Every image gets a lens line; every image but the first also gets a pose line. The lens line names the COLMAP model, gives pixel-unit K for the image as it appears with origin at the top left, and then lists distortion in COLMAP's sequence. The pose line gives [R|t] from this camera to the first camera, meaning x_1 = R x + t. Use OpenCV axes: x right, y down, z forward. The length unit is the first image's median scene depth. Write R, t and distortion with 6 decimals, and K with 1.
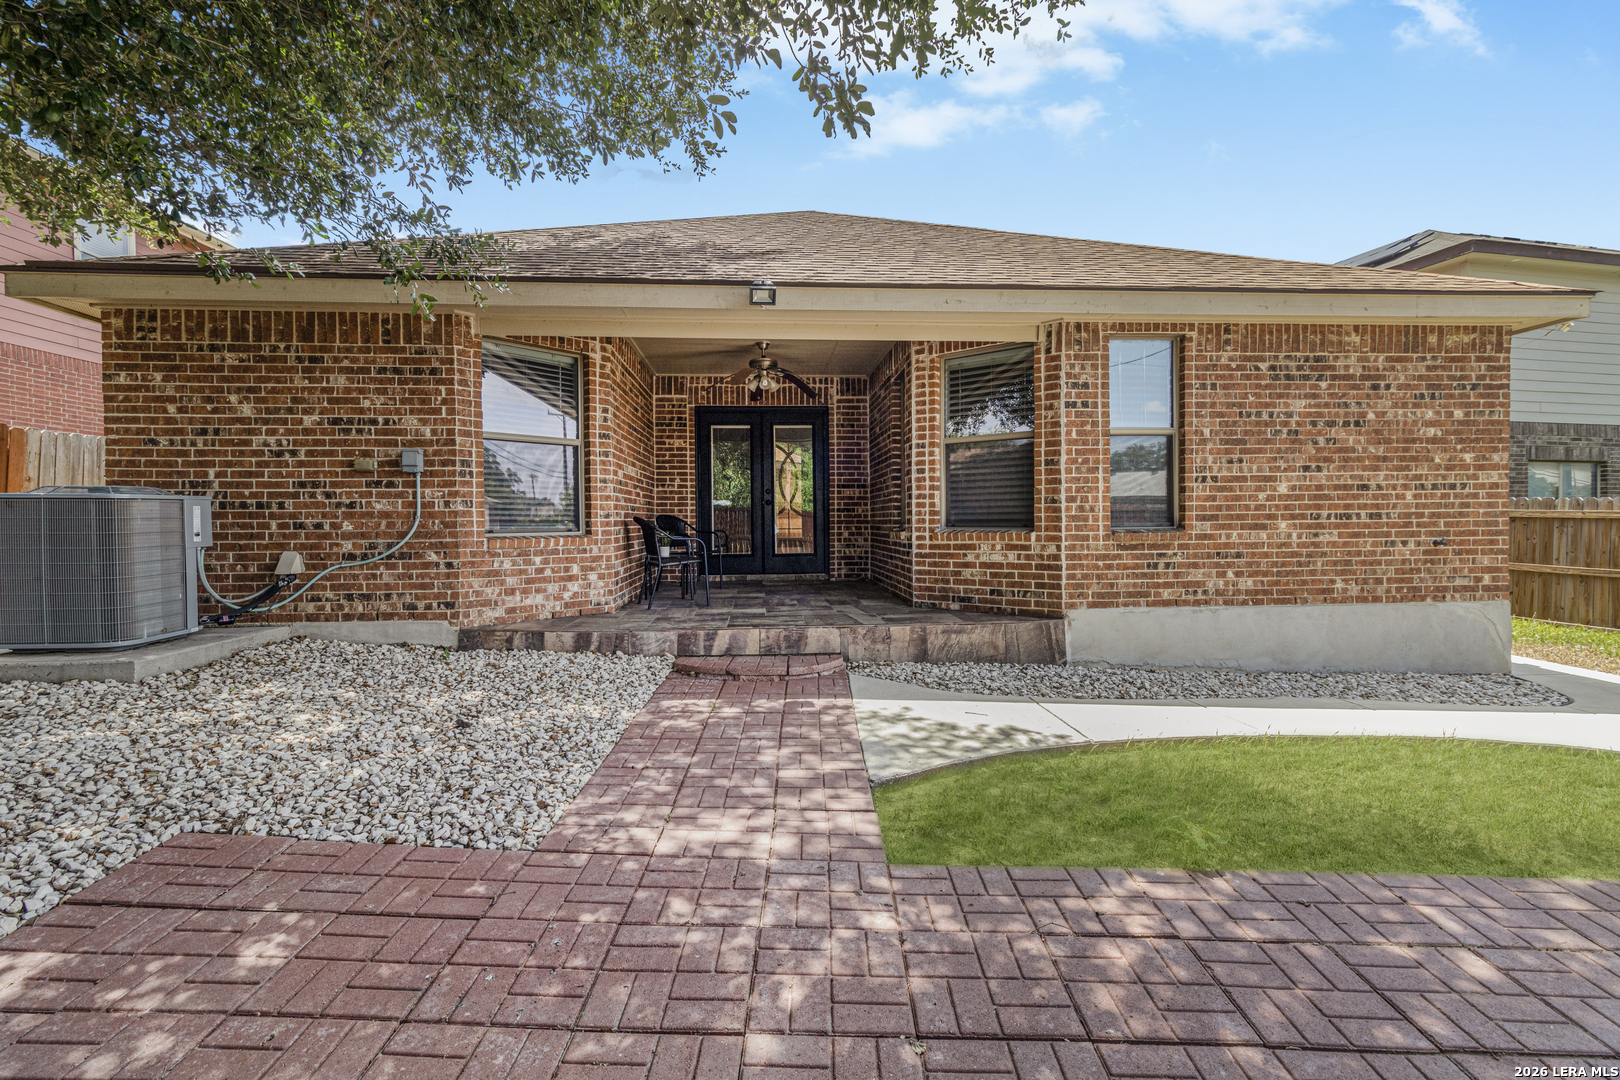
lens RADIAL K [[747.0, 0, 801.5], [0, 747.0, 531.8], [0, 0, 1]] dist [0.002017, 0.000406]
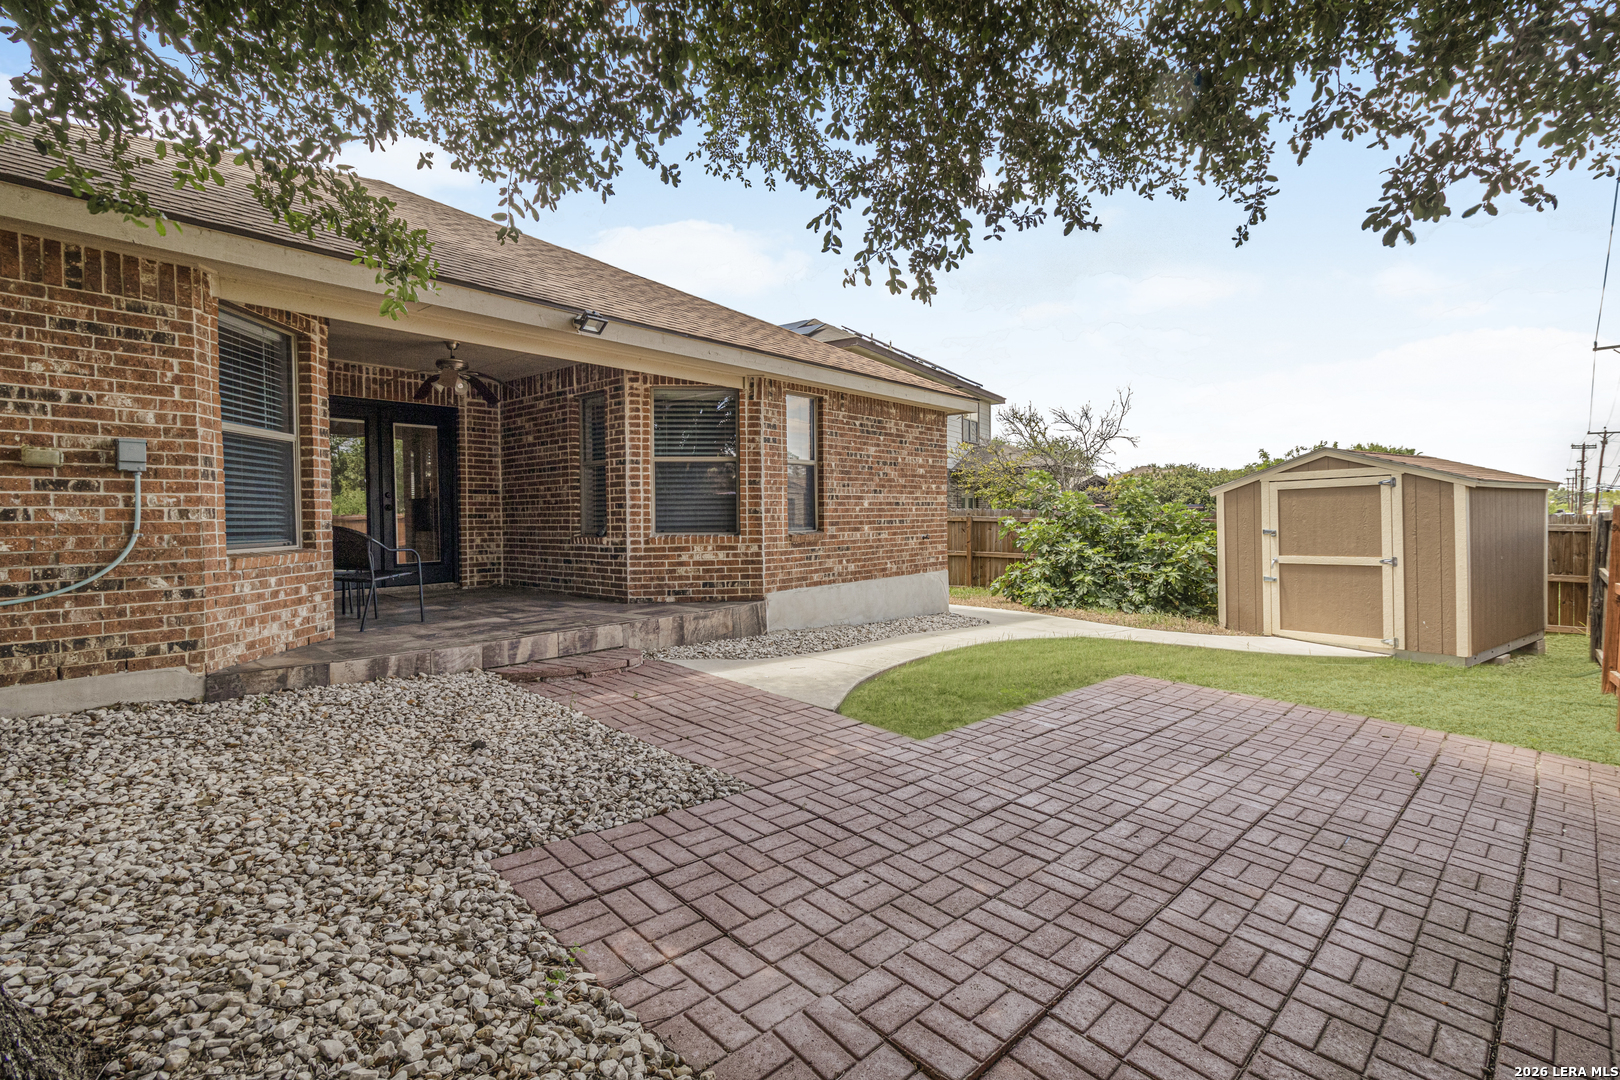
lens RADIAL K [[747.0, 0, 806.9], [0, 747.0, 532.6], [0, 0, 1]] dist [0.002017, 0.000406]
pose [[0.705346, -0.015974, 0.708683, -0.534640], [0.015399, 0.999855, 0.007210, -0.012742], [-0.708696, 0.005827, 0.705490, 0.006810]]
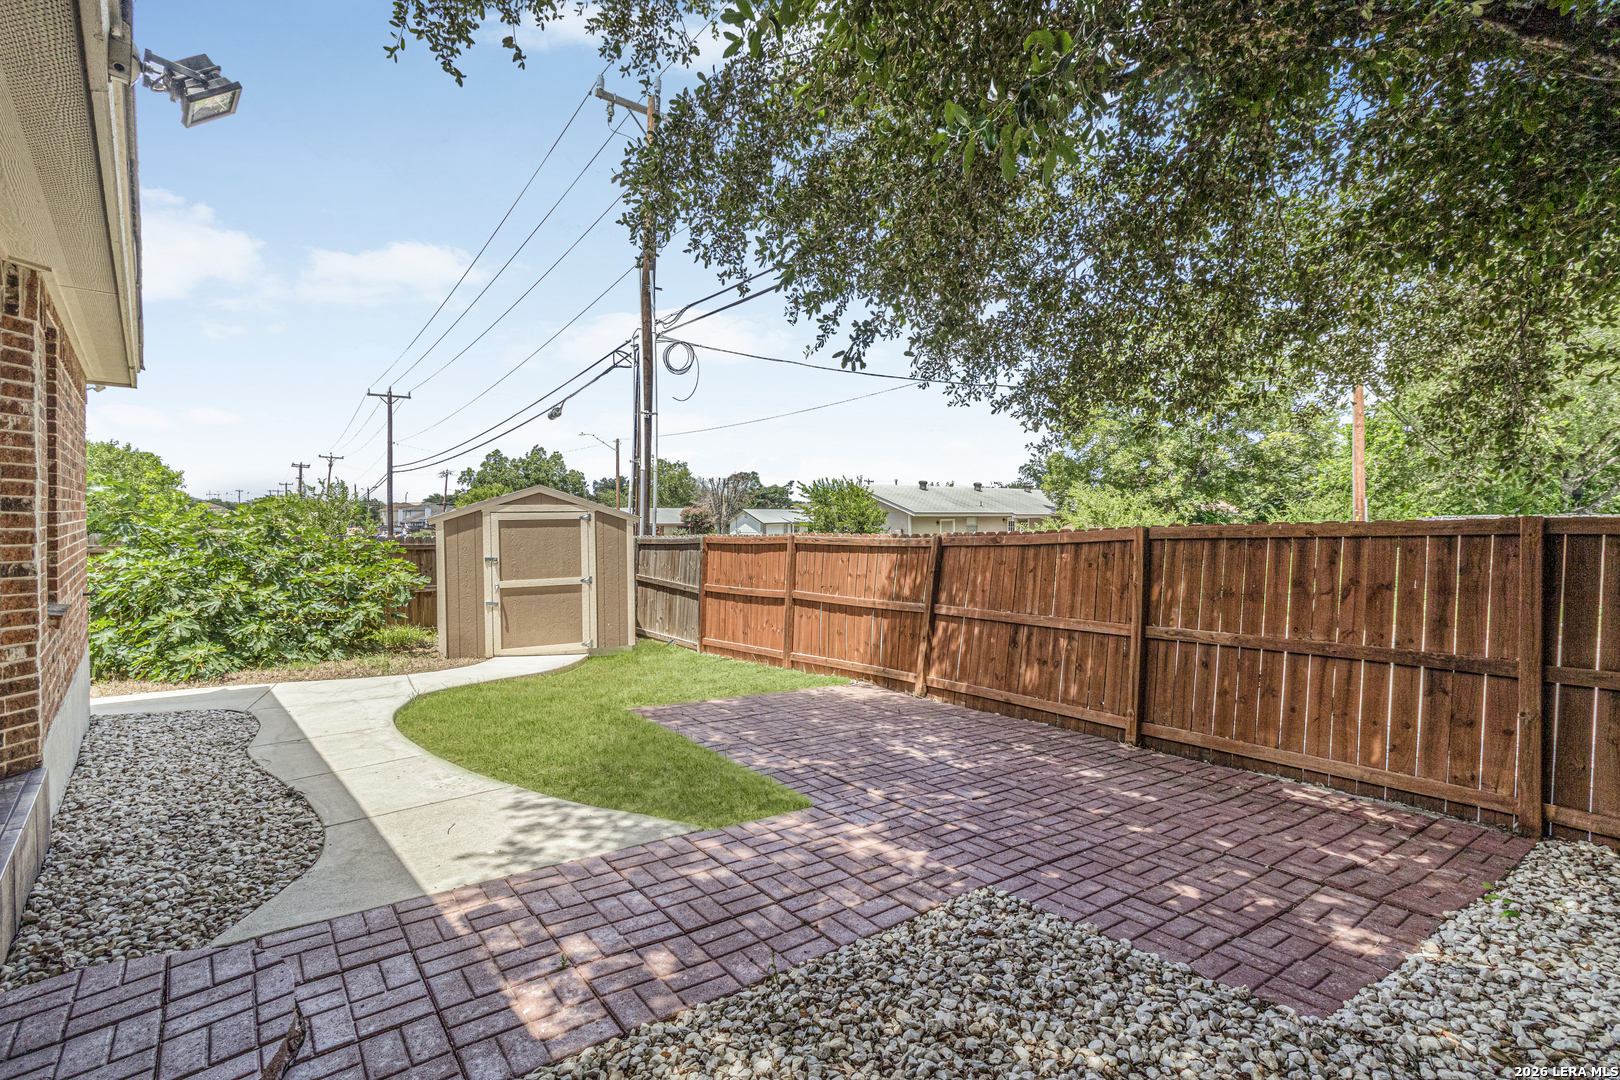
lens RADIAL K [[747.0, 0, 808.8], [0, 747.0, 536.7], [0, 0, 1]] dist [0.002017, 0.000406]
pose [[-0.615914, -0.017414, 0.787621, -0.494741], [0.008106, 0.999563, 0.028439, -0.080020], [-0.787772, 0.023901, -0.615504, 0.878877]]
